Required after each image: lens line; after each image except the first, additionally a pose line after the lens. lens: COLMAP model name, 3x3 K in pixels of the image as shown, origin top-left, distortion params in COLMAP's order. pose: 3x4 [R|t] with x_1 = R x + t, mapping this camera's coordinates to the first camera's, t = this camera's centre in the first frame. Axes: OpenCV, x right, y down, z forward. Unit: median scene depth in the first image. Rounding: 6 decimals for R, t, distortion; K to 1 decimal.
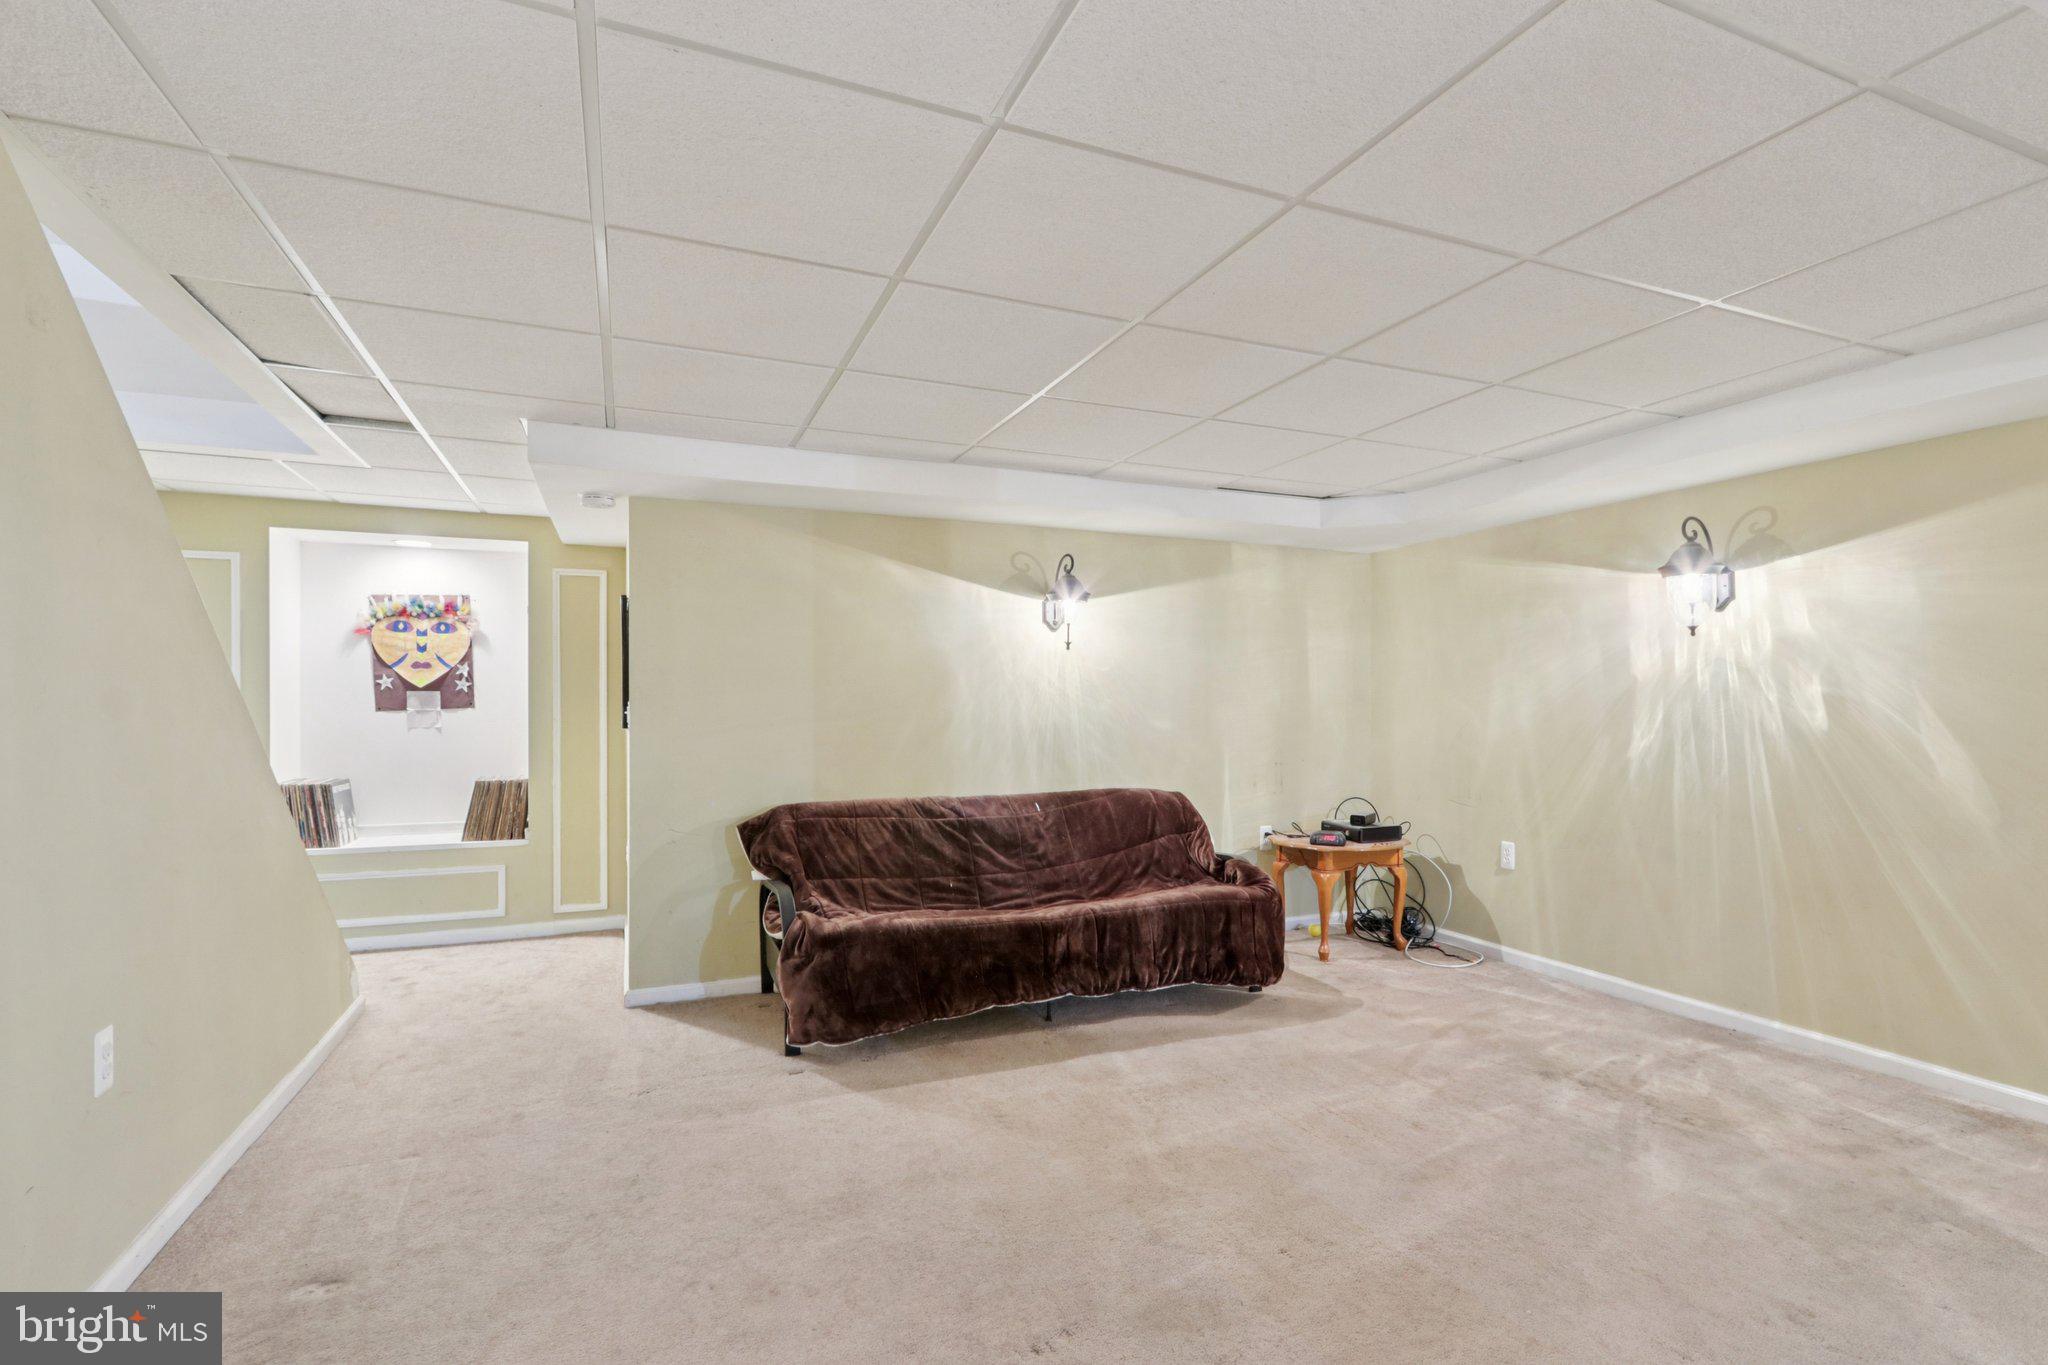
lens RADIAL K [[959.4, 0, 1024.0], [0, 959.4, 682.5], [0, 0, 1]] dist [-0.002085, -0.000692]
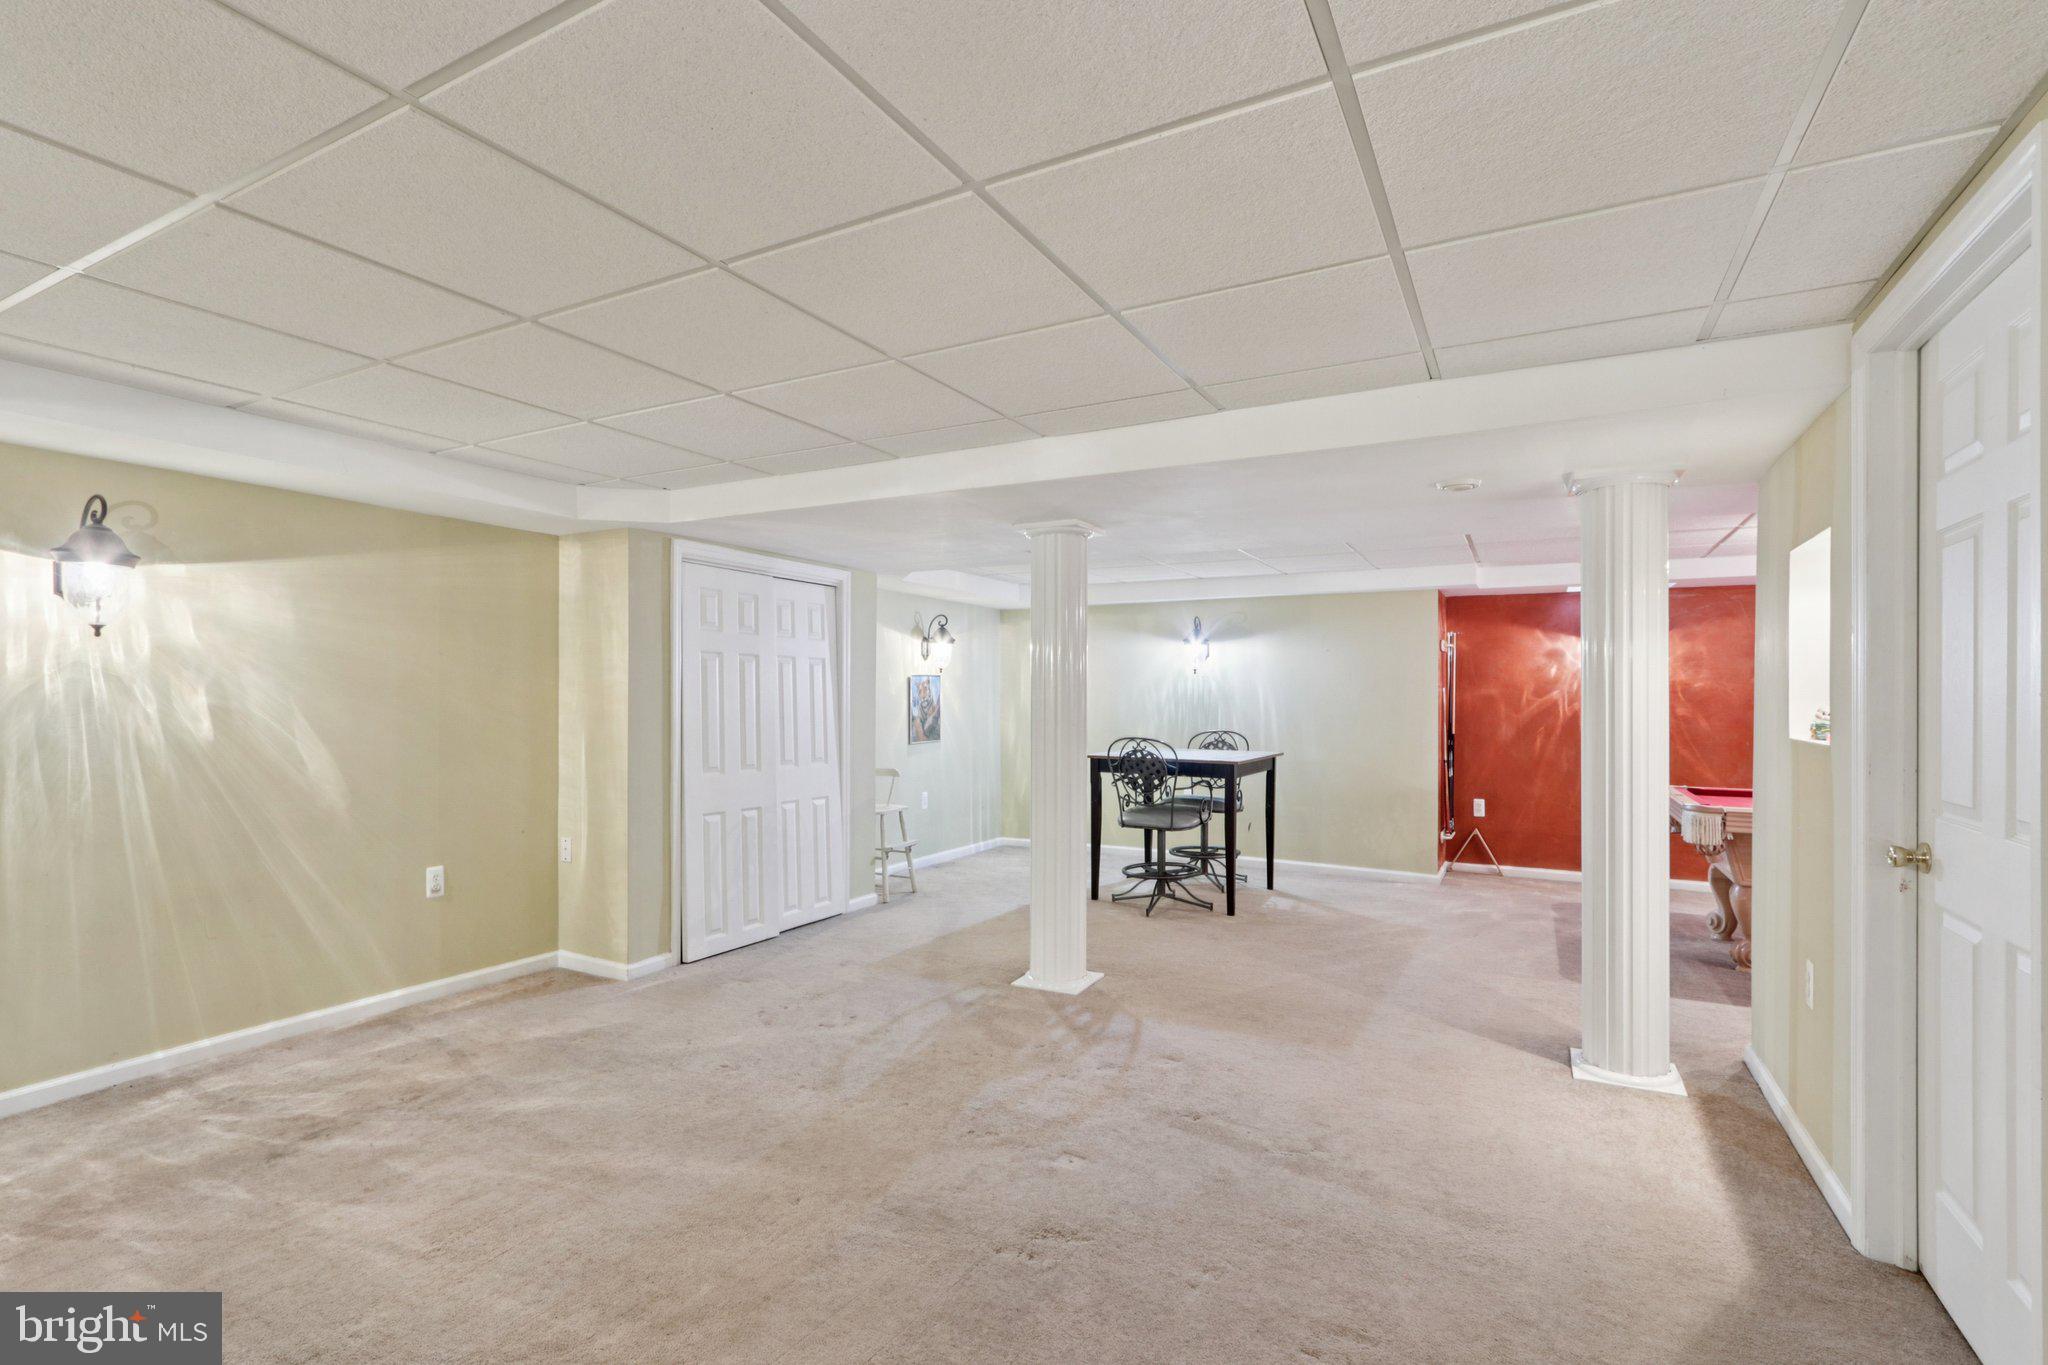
lens RADIAL K [[959.4, 0, 1024.0], [0, 959.4, 682.5], [0, 0, 1]] dist [-0.002085, -0.000692]
pose [[-0.631044, 0.009731, 0.775686, -0.502442], [-0.018814, 0.999435, -0.027844, -0.000091], [-0.775519, -0.032164, -0.630504, 0.966994]]
